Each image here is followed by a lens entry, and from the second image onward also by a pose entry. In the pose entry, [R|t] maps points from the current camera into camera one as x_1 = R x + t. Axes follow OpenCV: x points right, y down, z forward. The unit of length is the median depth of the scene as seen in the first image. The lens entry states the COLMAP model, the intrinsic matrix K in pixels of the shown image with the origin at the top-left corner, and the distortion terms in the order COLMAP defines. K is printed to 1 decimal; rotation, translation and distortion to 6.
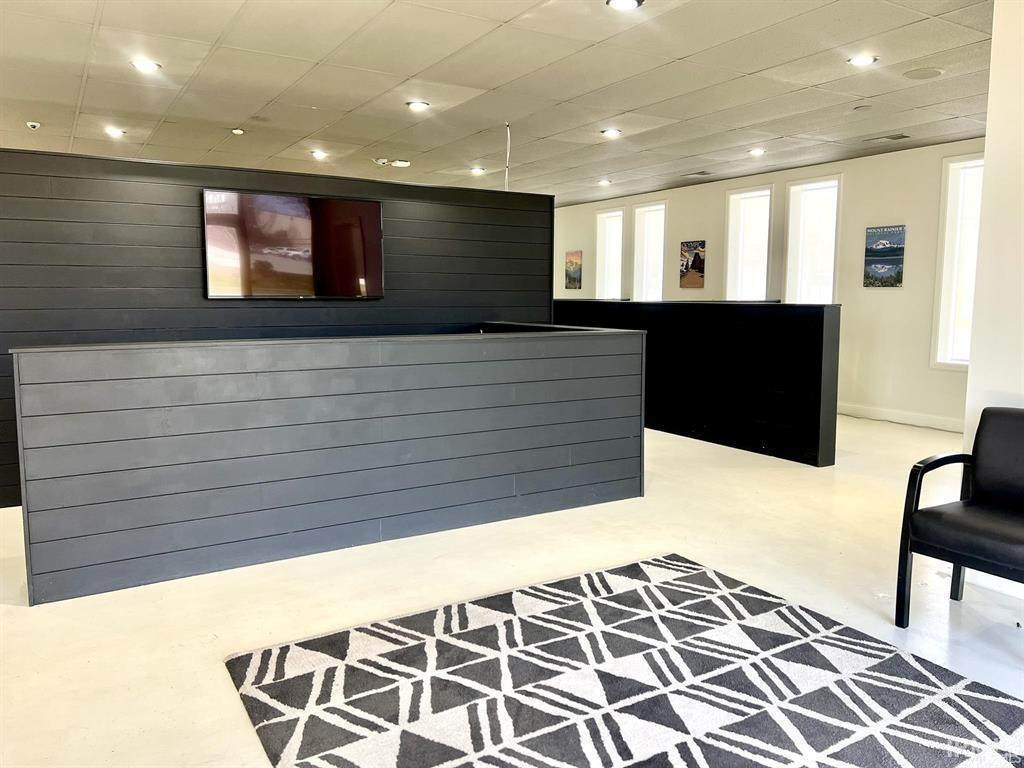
lens RADIAL K [[782.6, 0, 512.0], [0, 782.6, 384.0], [0, 0, 1]] dist [0.008823, 0.009466]
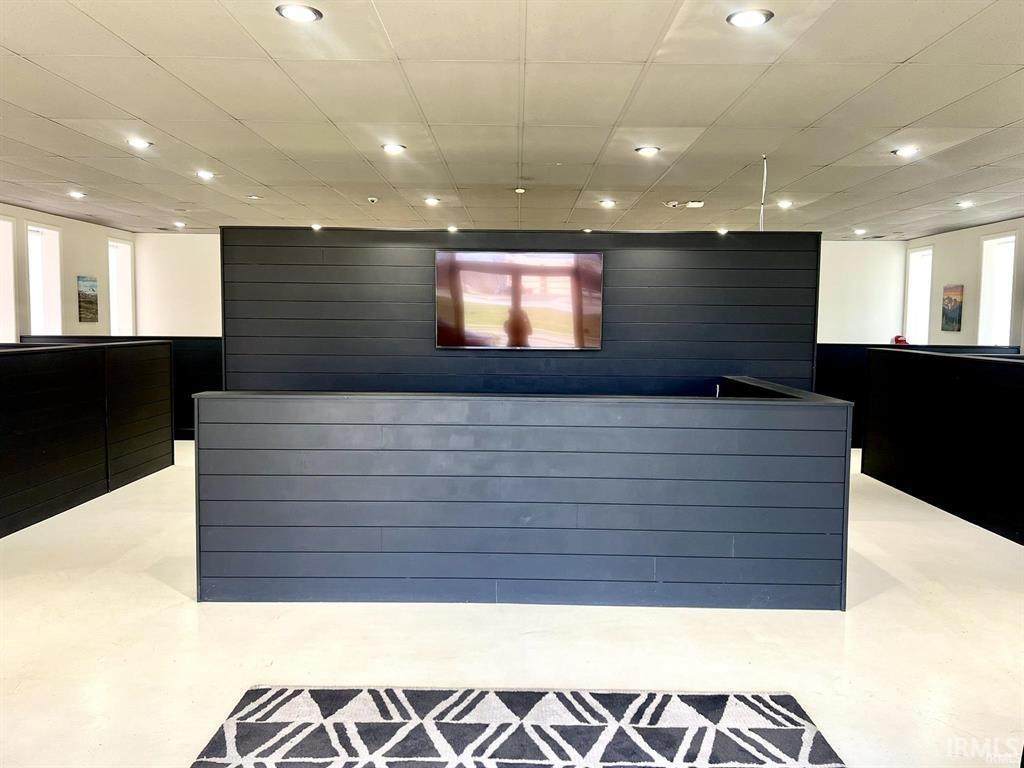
lens RADIAL K [[782.6, 0, 512.0], [0, 782.6, 384.0], [0, 0, 1]] dist [0.008823, 0.009466]
pose [[0.841562, 0.037233, -0.538877, 0.403990], [-0.067797, 0.997013, -0.036992, -0.041843], [0.535890, 0.067665, 0.841572, 0.202499]]
